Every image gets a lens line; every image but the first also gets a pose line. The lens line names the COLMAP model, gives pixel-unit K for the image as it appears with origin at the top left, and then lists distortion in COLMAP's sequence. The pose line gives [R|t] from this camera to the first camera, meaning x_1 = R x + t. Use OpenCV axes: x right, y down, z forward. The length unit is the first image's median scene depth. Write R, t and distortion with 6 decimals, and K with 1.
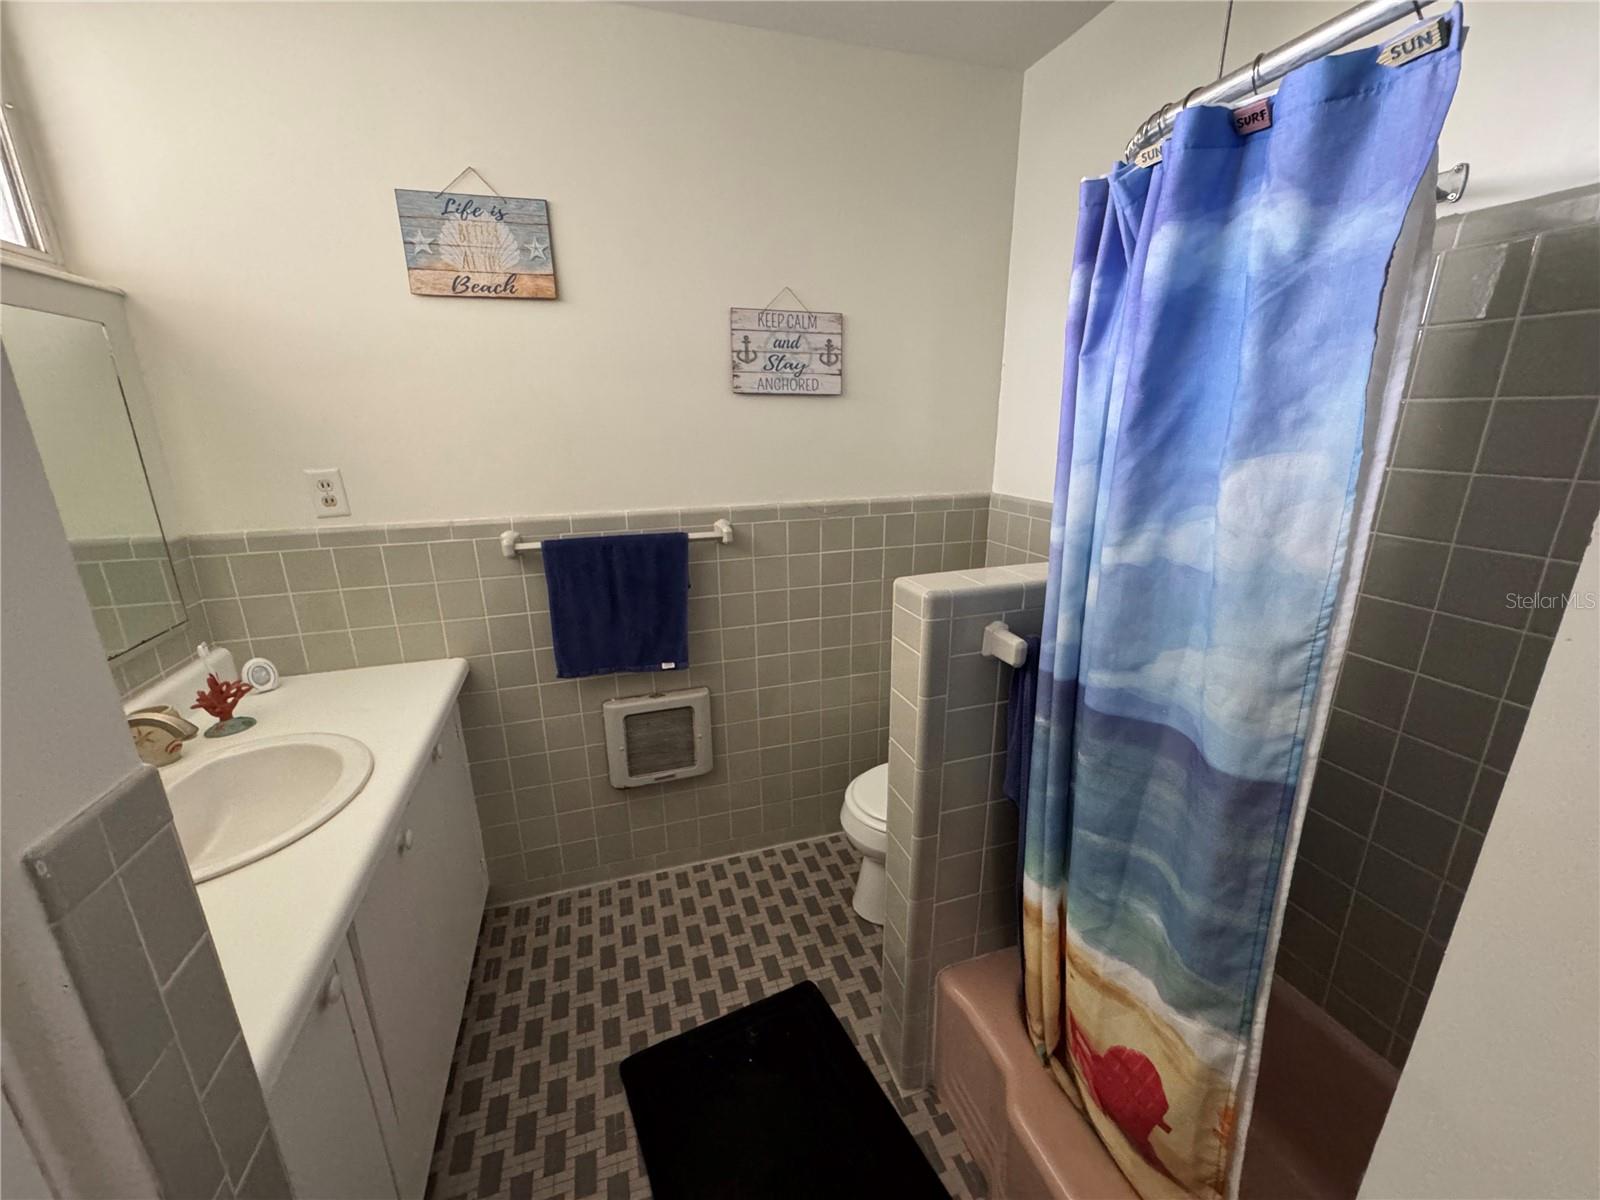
lens RADIAL K [[635.3, 0, 797.5], [0, 635.3, 602.7], [0, 0, 1]] dist [-0.002886, 0.000281]
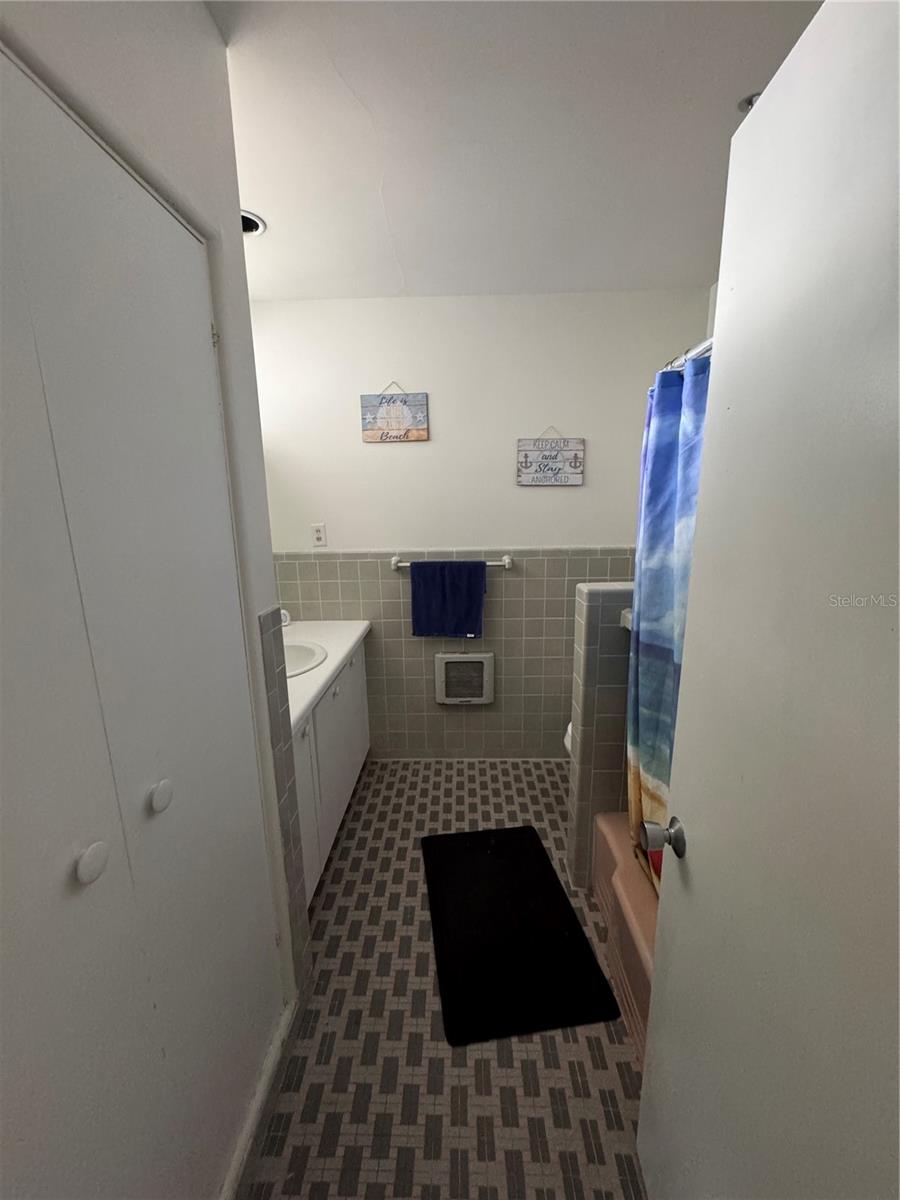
lens RADIAL K [[476.5, 0, 451.0], [0, 476.5, 598.9], [0, 0, 1]] dist [-0.002886, 0.000281]
pose [[0.944123, 0.062330, -0.323646, 0.198264], [-0.085249, 0.994721, -0.057112, 0.090207], [0.318377, 0.081511, 0.944453, -0.334590]]
